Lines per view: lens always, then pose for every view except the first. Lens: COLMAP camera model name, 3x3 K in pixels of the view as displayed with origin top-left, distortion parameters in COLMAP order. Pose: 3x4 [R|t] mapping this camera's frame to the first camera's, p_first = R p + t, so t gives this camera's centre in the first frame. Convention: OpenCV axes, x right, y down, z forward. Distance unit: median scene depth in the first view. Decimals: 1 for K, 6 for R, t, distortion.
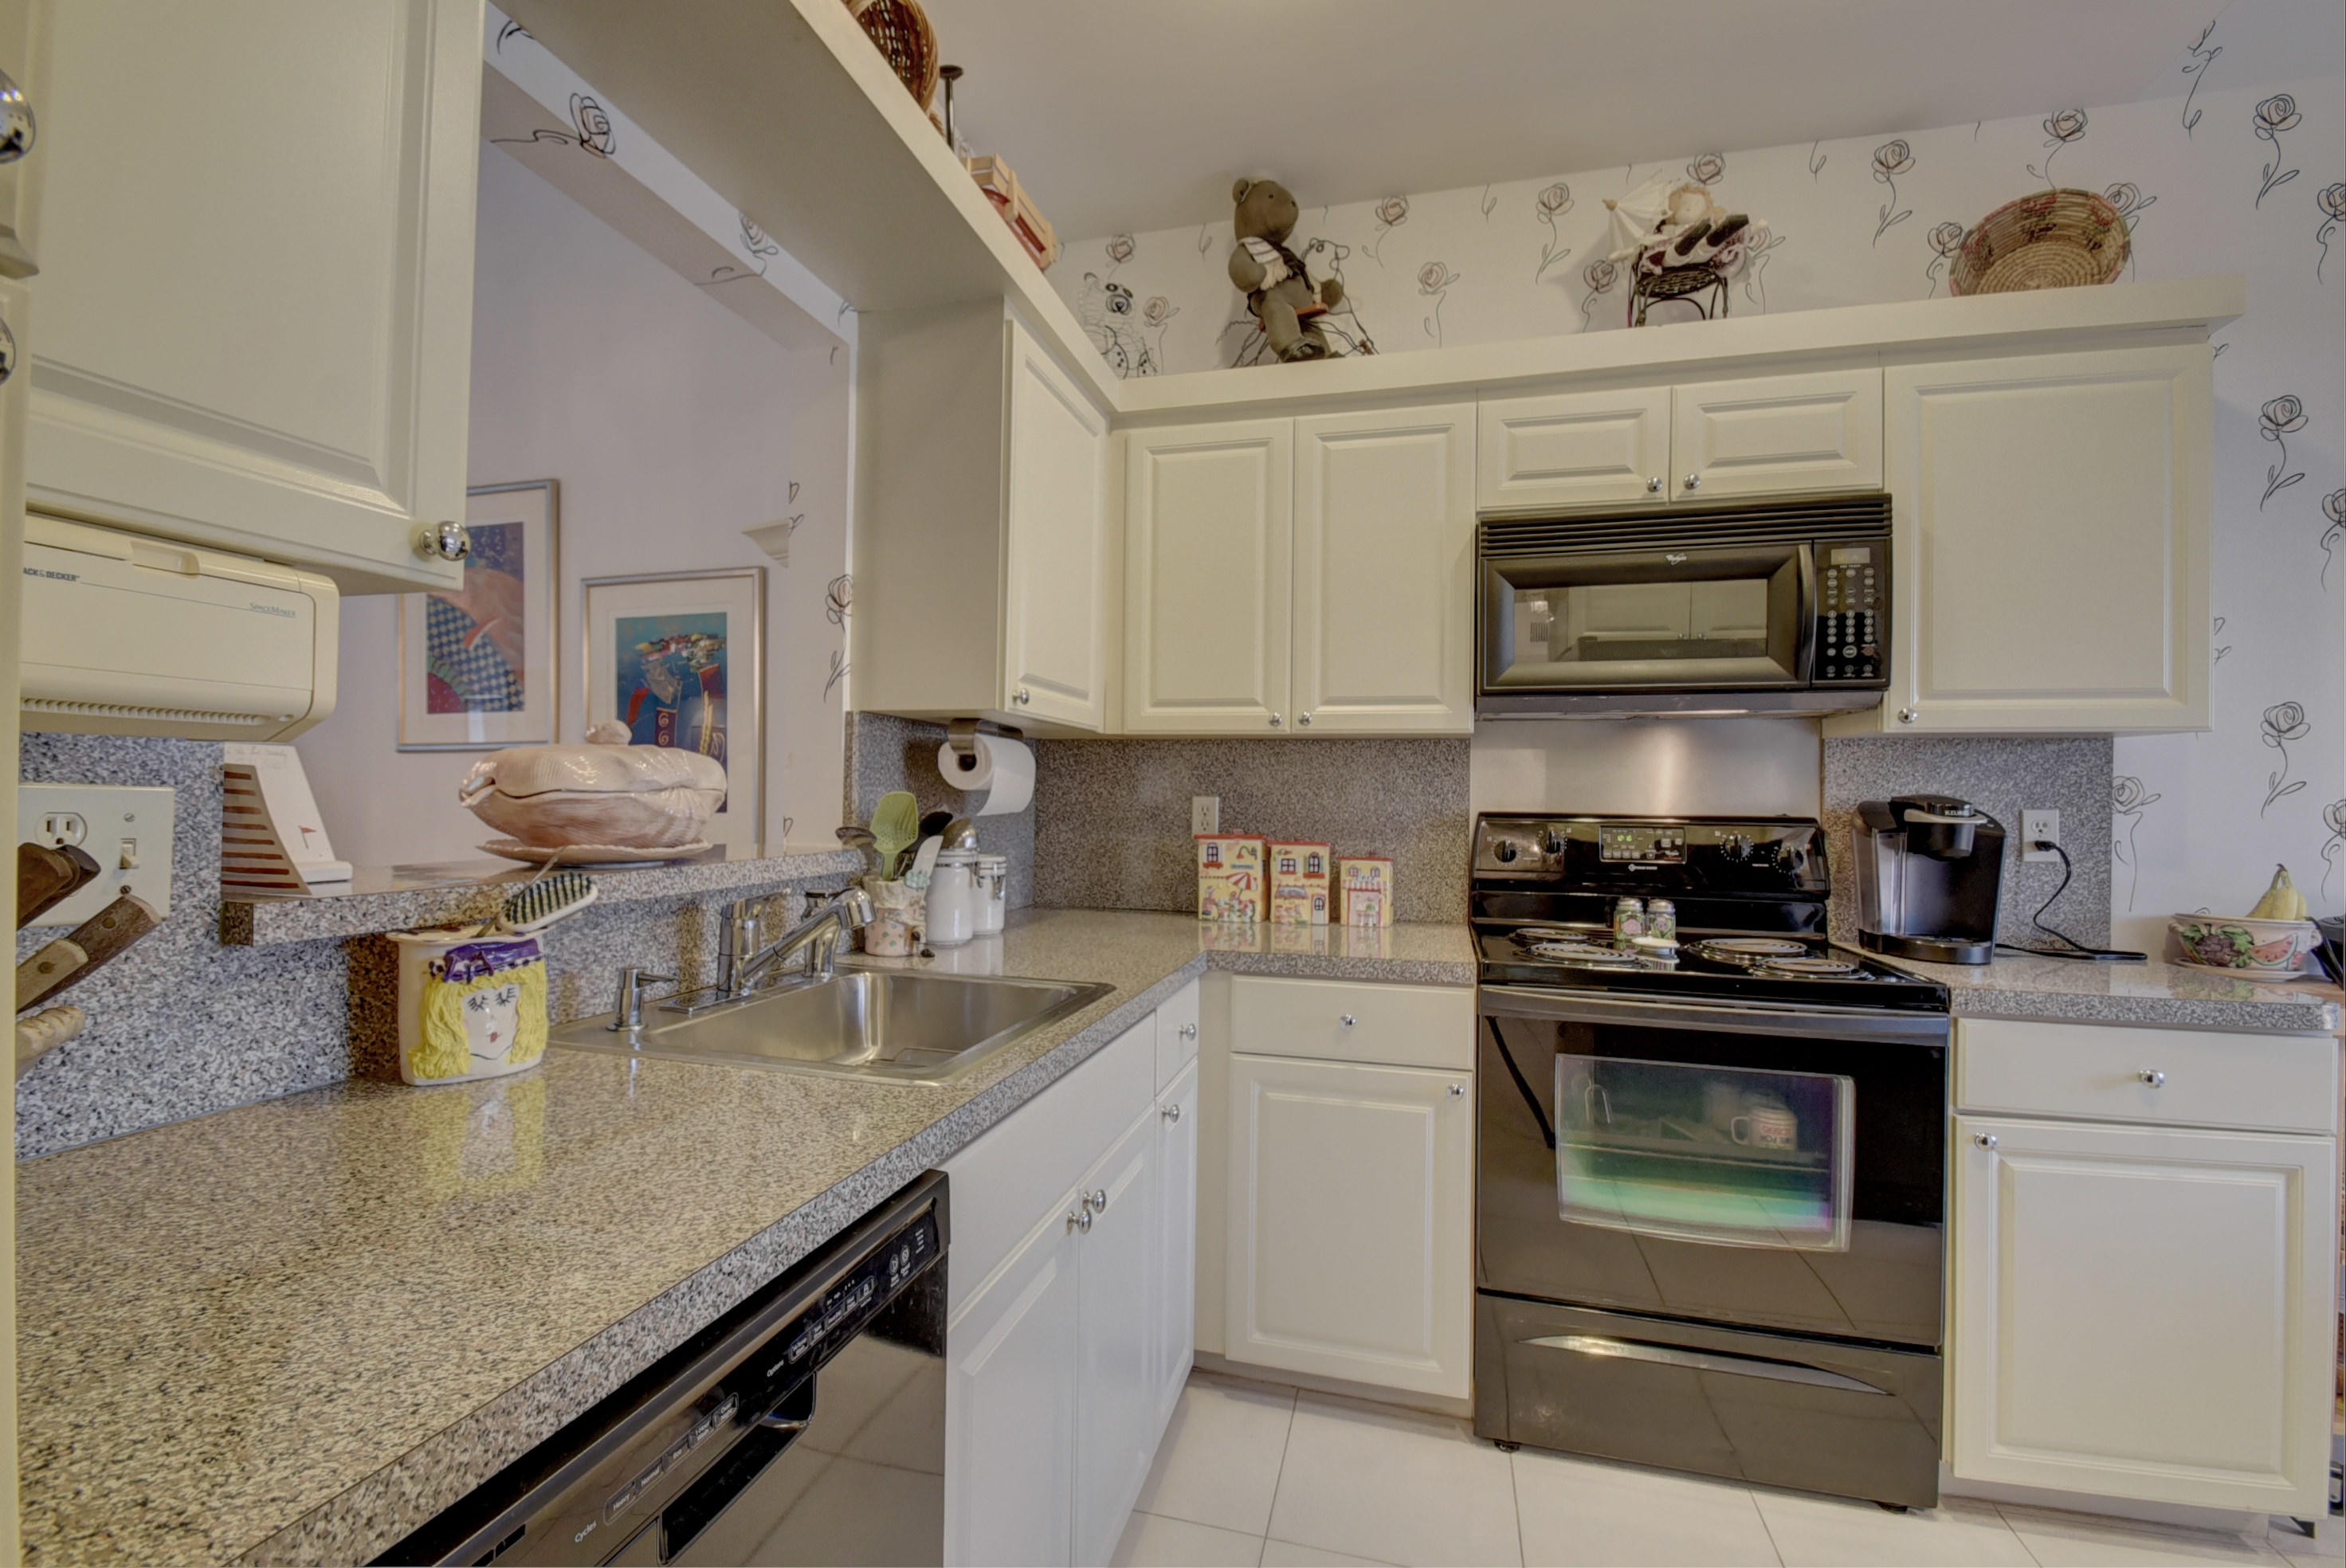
lens RADIAL K [[1034.4, 0, 1175.2], [0, 1034.4, 782.4], [0, 0, 1]] dist [0.000035, -0.008136]
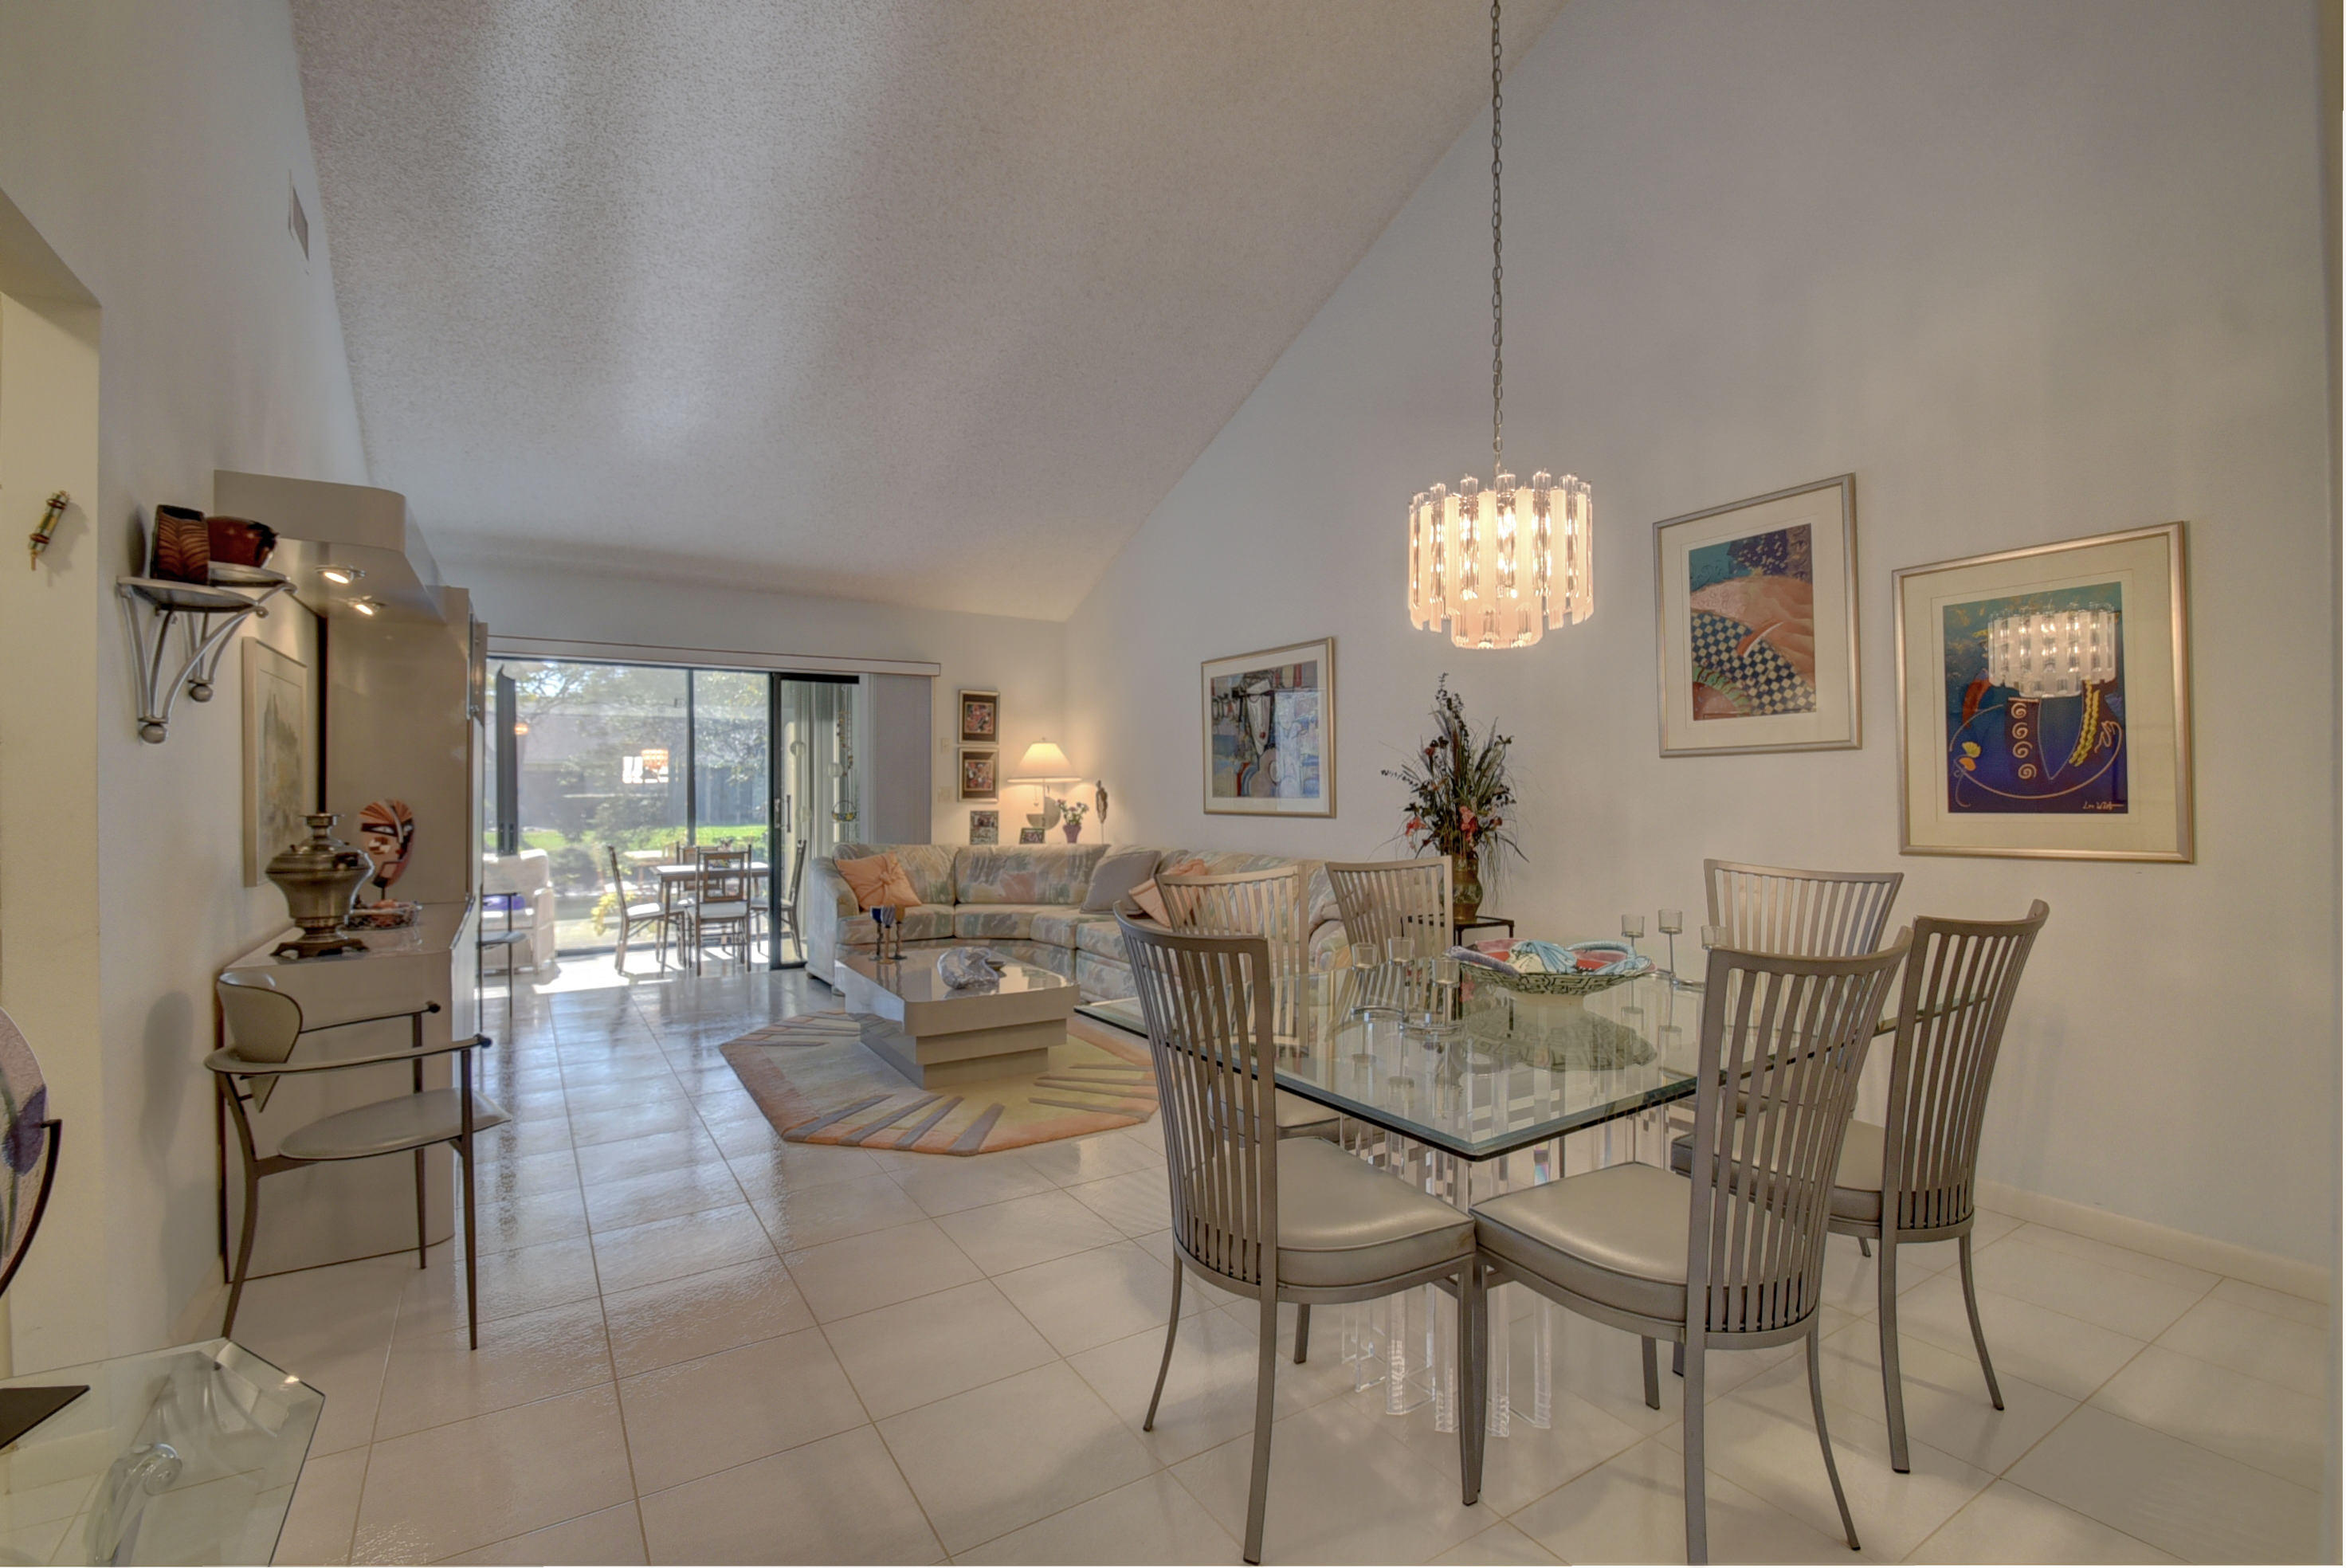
lens RADIAL K [[1034.4, 0, 1159.7], [0, 1034.4, 785.2], [0, 0, 1]] dist [0.000035, -0.008136]
pose [[0.738959, -0.016263, -0.673554, -0.422498], [0.015523, 0.999854, -0.007111, -0.000741], [0.673571, -0.005201, 0.739104, -0.167024]]
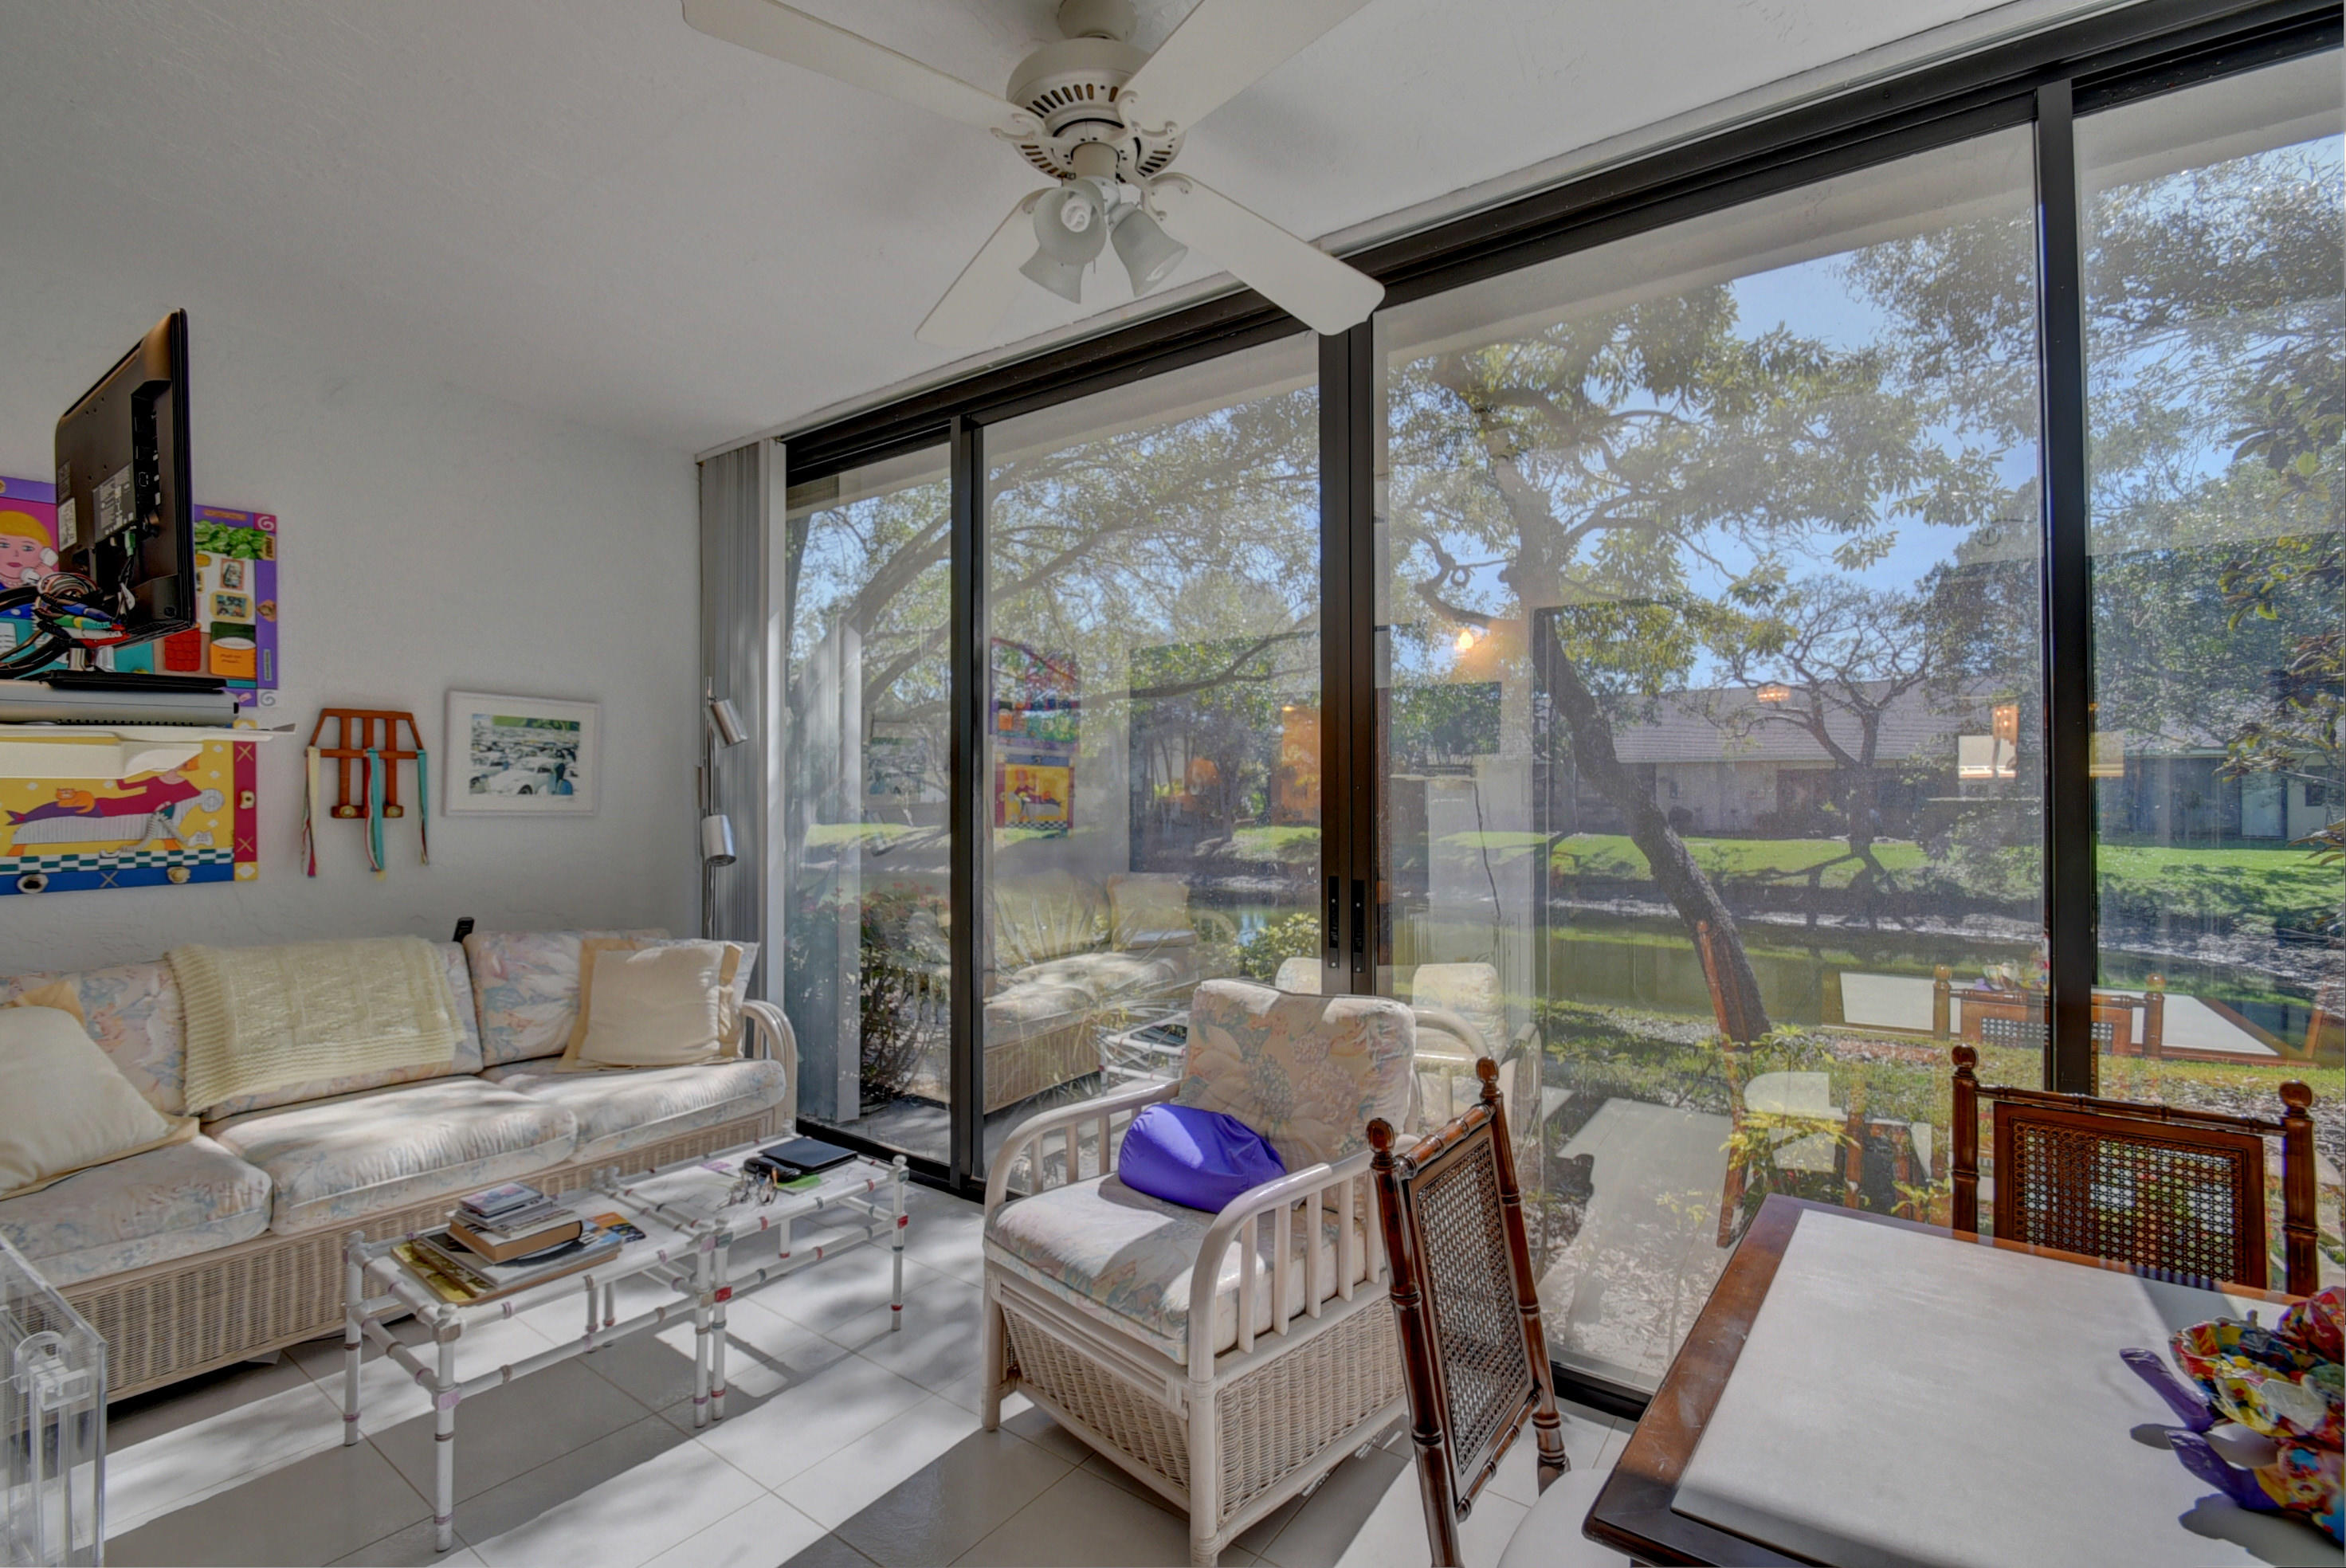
lens RADIAL K [[1034.4, 0, 1137.3], [0, 1034.4, 777.8], [0, 0, 1]] dist [0.000035, -0.008136]
pose [[-0.353054, -0.025205, -0.935264, -2.462125], [-0.001805, 0.999654, -0.026259, -0.003879], [0.935601, -0.007583, -0.352977, 0.733284]]
